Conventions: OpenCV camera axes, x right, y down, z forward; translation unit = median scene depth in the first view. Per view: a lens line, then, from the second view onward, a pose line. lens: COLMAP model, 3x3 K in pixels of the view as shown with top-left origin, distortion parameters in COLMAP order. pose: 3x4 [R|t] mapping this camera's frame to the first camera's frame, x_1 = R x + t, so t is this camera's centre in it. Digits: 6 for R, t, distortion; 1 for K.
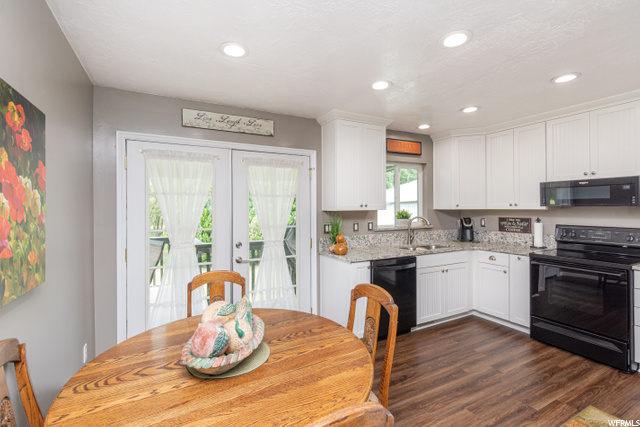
lens RADIAL K [[288.4, 0, 318.9], [0, 288.4, 206.8], [0, 0, 1]] dist [0.003240, -0.006428]
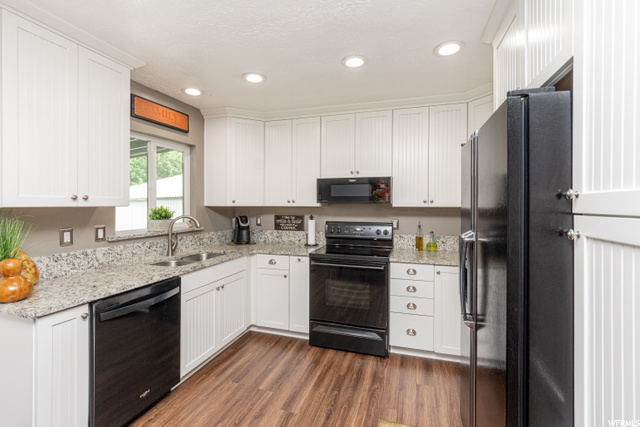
lens RADIAL K [[288.4, 0, 318.9], [0, 288.4, 206.8], [0, 0, 1]] dist [0.003240, -0.006428]
pose [[0.716678, 0.002157, 0.697401, 0.090735], [-0.008609, 0.999946, 0.005755, 0.004382], [-0.697351, -0.010128, 0.716658, 0.269471]]
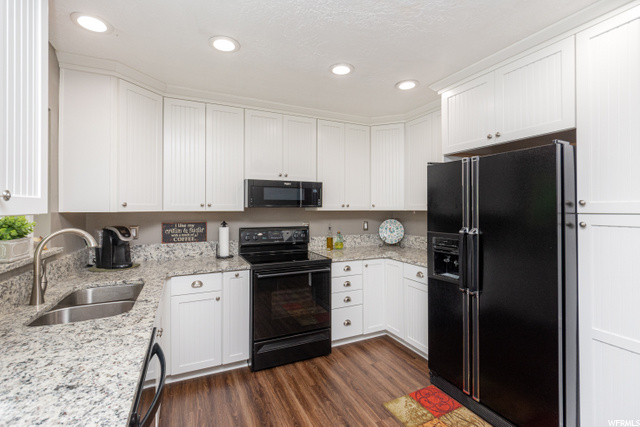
lens RADIAL K [[288.4, 0, 318.9], [0, 288.4, 206.8], [0, 0, 1]] dist [0.003240, -0.006428]
pose [[0.059279, 0.010278, 0.998189, -0.050603], [-0.000751, 0.999947, -0.010252, 0.004587], [-0.998241, -0.000142, 0.059284, 0.652036]]
